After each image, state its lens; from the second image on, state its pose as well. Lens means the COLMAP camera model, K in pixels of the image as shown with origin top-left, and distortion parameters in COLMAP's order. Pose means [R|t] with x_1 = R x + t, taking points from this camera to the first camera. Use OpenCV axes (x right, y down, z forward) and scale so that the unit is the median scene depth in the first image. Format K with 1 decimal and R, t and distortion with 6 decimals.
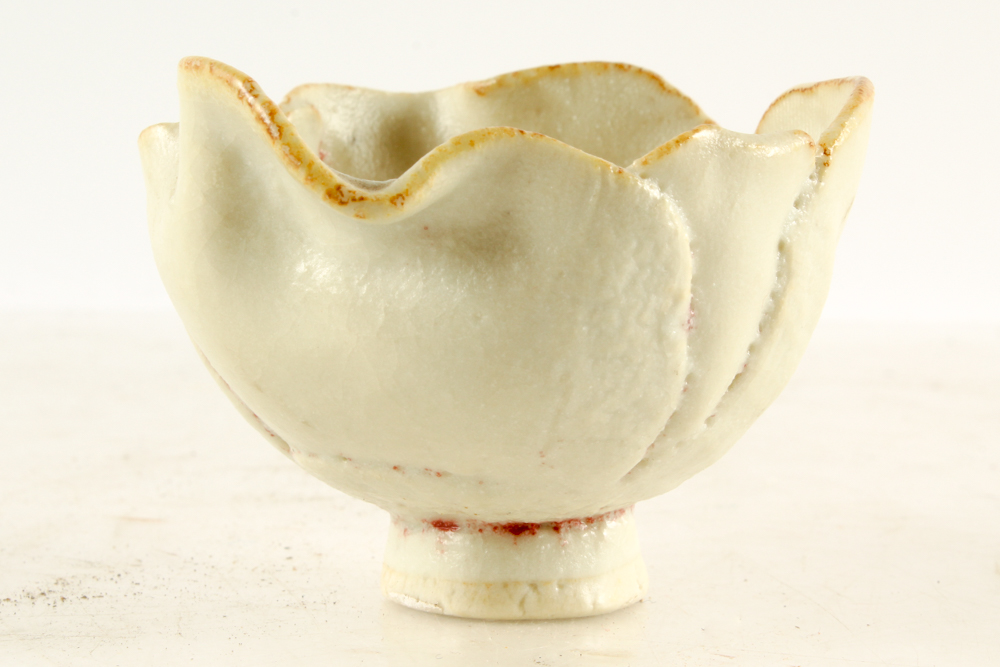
lens RADIAL K [[1576.9, 0, 500.0], [0, 1576.9, 333.5], [0, 0, 1]] dist [0.016608, 0.038730]
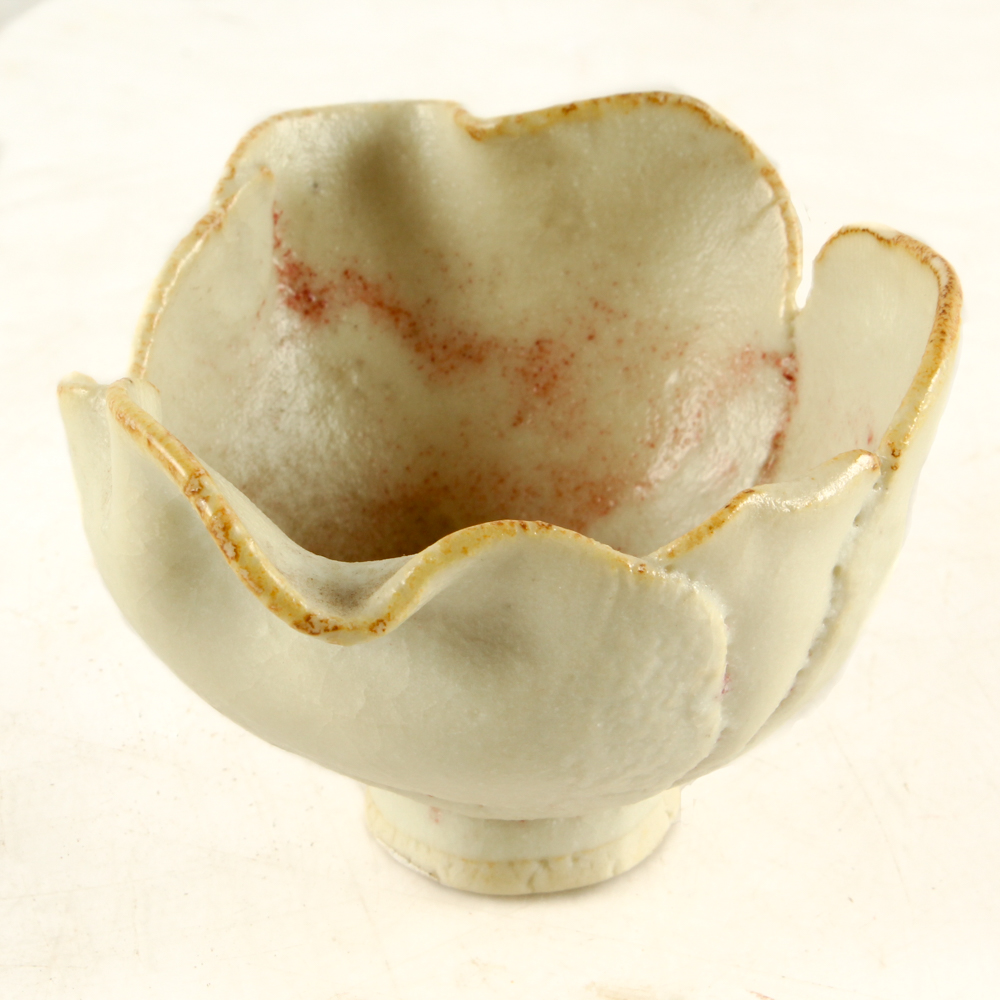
lens RADIAL K [[2029.6, 0, 500.0], [0, 2029.6, 500.0], [0, 0, 1]] dist [0.028973, 0.111504]
pose [[0.999944, -0.009168, -0.005228, 0.006301], [0.010104, 0.974684, 0.223357, -0.354076], [0.003047, -0.223397, 0.974723, -0.043501]]
